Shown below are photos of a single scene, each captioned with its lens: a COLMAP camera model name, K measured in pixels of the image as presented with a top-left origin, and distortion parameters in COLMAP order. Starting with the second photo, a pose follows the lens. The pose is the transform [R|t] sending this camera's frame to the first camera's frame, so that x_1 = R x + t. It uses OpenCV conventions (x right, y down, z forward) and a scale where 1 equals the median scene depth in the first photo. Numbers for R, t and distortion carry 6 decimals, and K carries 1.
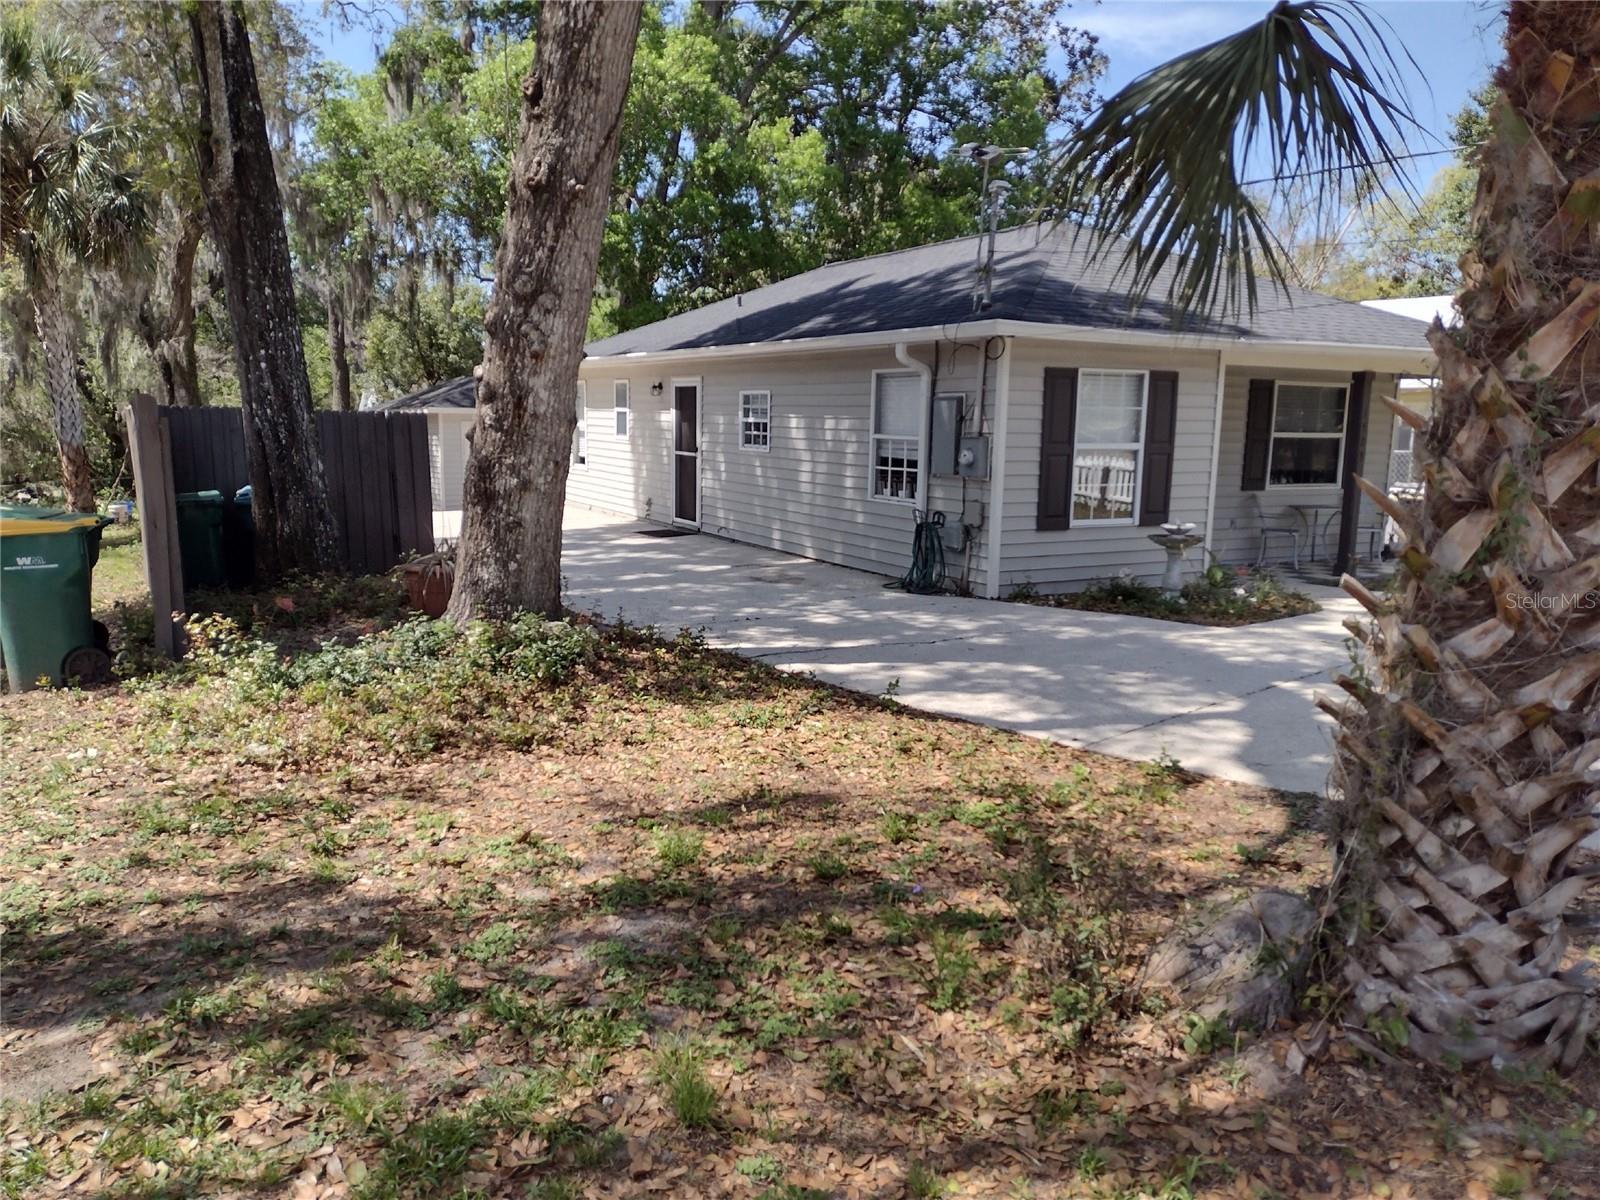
lens RADIAL K [[1189.3, 0, 799.7], [0, 1189.3, 611.5], [0, 0, 1]] dist [0.076400, -0.083909]
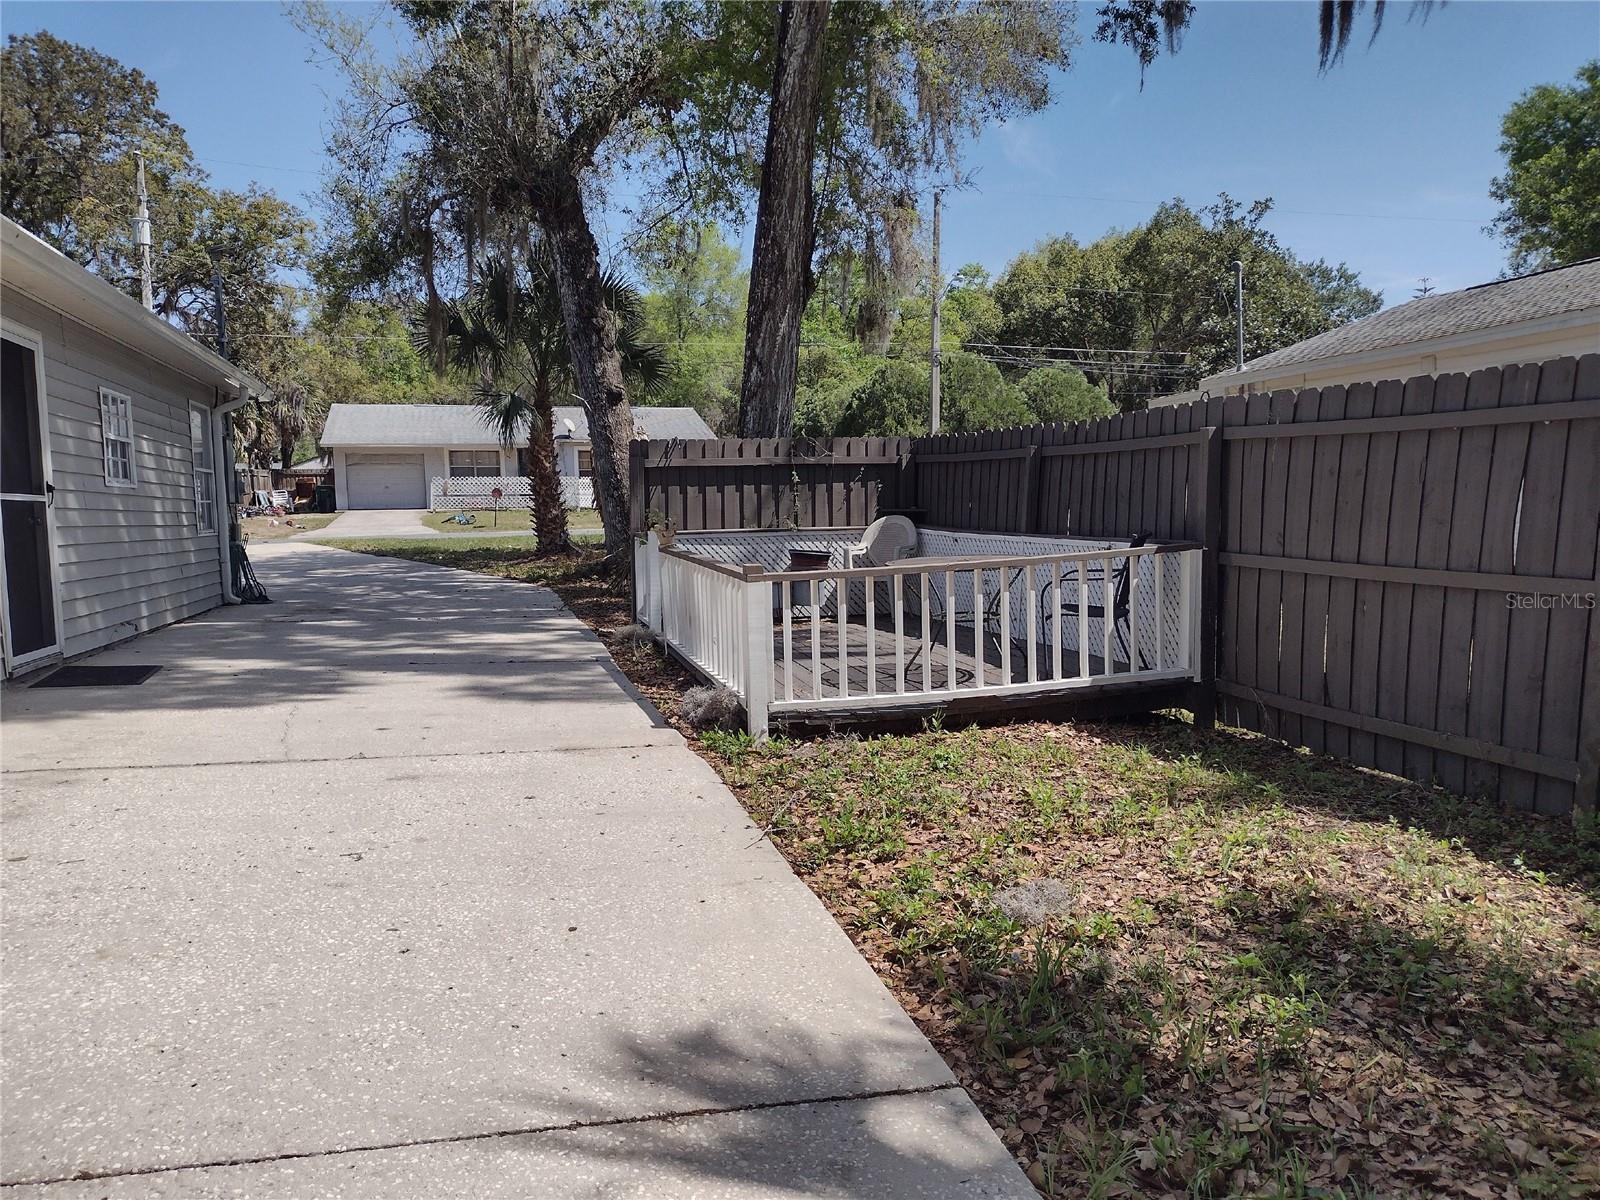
lens RADIAL K [[1189.3, 0, 783.3], [0, 1189.3, 597.7], [0, 0, 1]] dist [0.076400, -0.083909]
pose [[-0.970667, -0.017795, 0.239767, -0.597216], [0.040748, 0.970654, 0.237003, -0.241998], [-0.236949, 0.239821, -0.941457, 1.727069]]
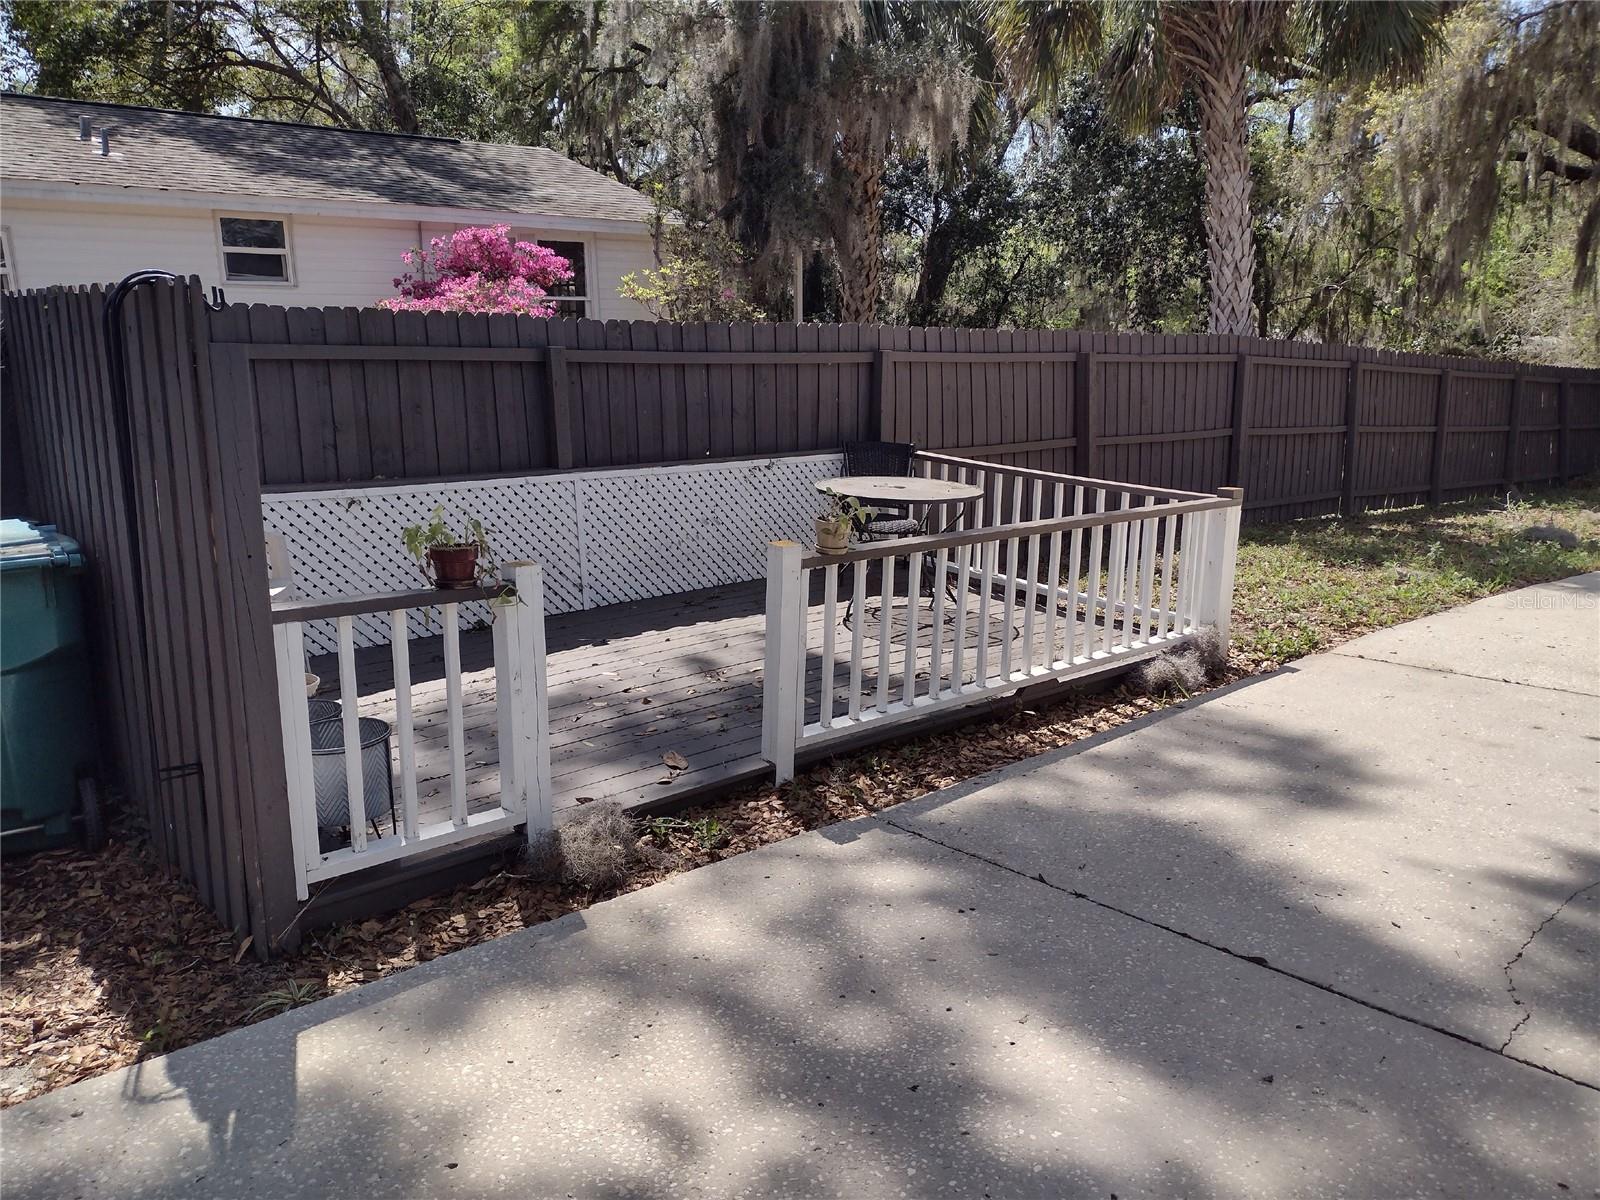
lens RADIAL K [[1189.3, 0, 796.5], [0, 1189.3, 607.9], [0, 0, 1]] dist [0.076400, -0.083909]
pose [[0.227209, 0.201196, -0.952836, -0.065282], [-0.151986, 0.973762, 0.169373, -0.156499], [0.961913, 0.106334, 0.251827, 1.030377]]
